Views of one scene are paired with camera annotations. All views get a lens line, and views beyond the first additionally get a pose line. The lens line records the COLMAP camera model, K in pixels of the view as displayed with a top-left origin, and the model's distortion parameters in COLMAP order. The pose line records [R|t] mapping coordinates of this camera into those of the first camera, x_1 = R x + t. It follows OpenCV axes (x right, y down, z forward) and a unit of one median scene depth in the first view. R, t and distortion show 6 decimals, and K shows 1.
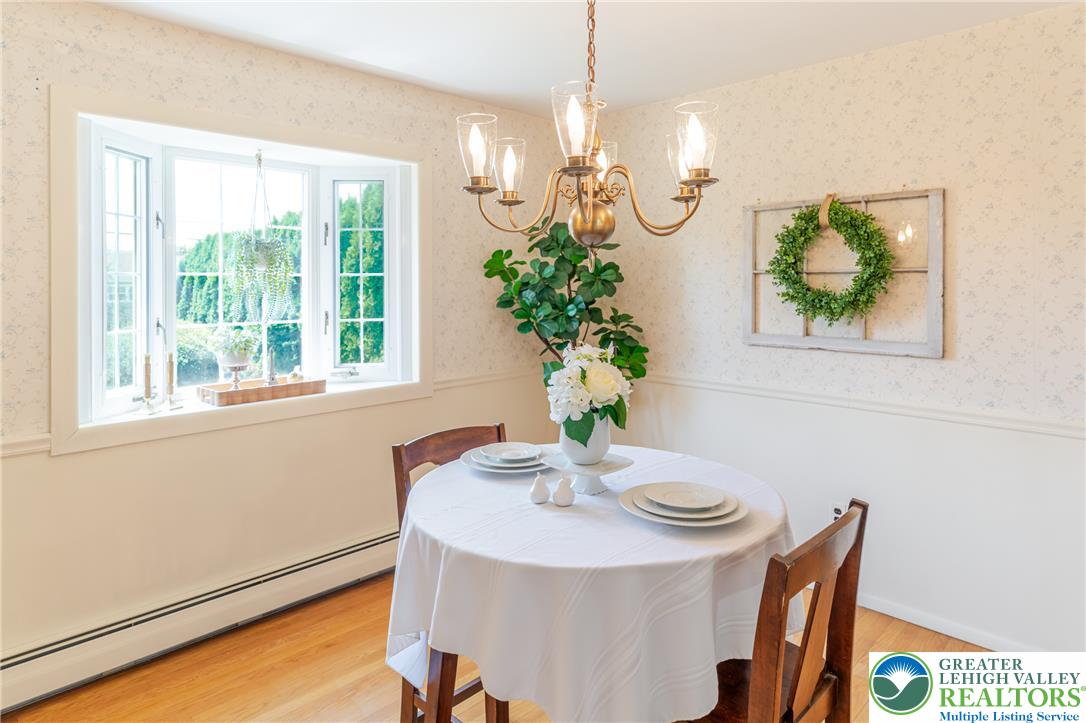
lens RADIAL K [[650.1, 0, 557.5], [0, 650.1, 287.2], [0, 0, 1]] dist [0.003755, 0.003493]
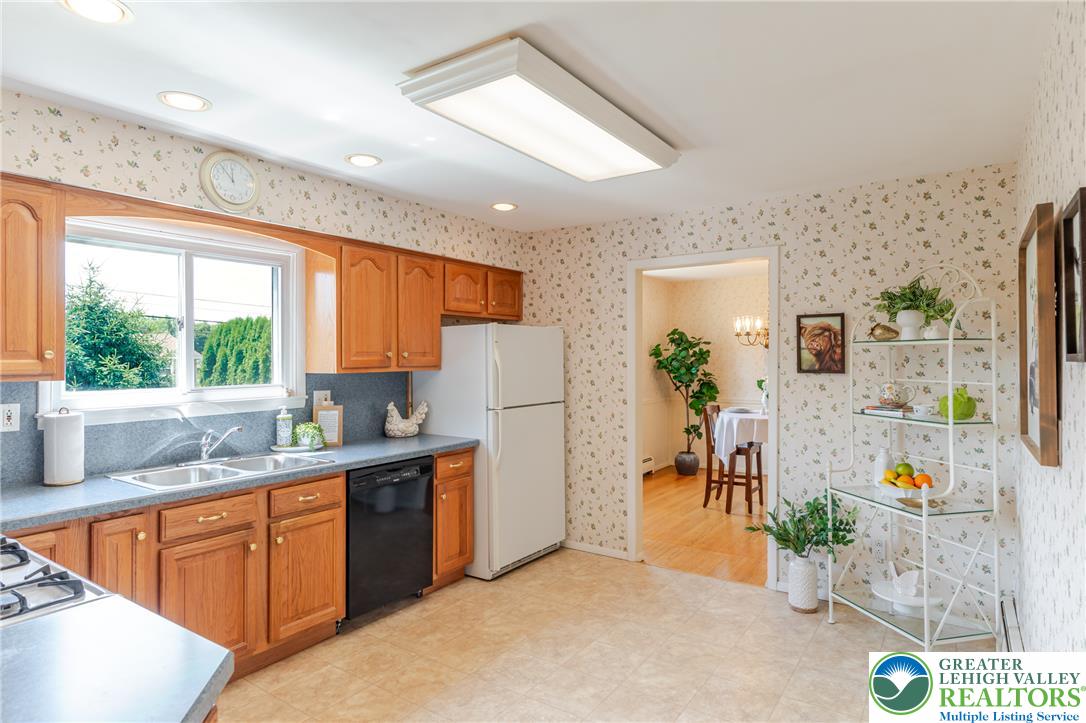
lens RADIAL K [[650.1, 0, 537.2], [0, 650.1, 360.2], [0, 0, 1]] dist [0.003755, 0.003493]
pose [[0.978754, 0.000203, 0.205038, -1.061624], [0.002580, 0.999908, -0.013305, 0.030423], [-0.205022, 0.013552, 0.978664, -1.229332]]
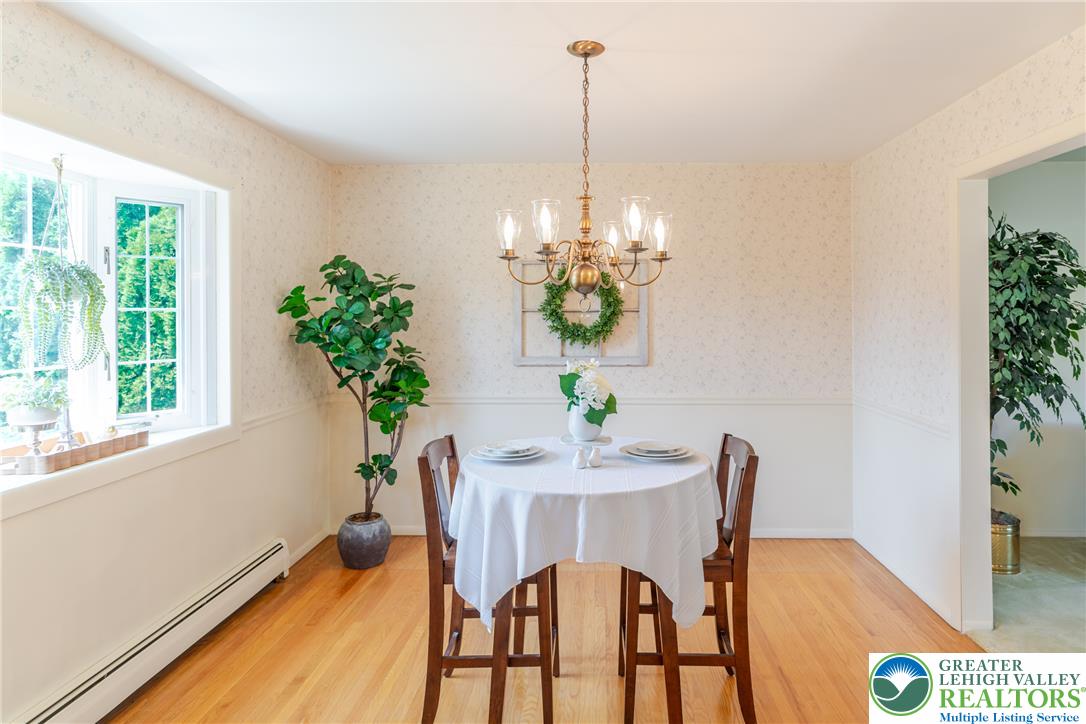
lens RADIAL K [[650.1, 0, 586.7], [0, 650.1, 319.7], [0, 0, 1]] dist [0.003755, 0.003493]
pose [[0.711971, -0.001536, 0.702207, -0.530647], [0.003930, 0.999991, -0.001797, -0.001503], [-0.702198, 0.004039, 0.711971, -0.030381]]
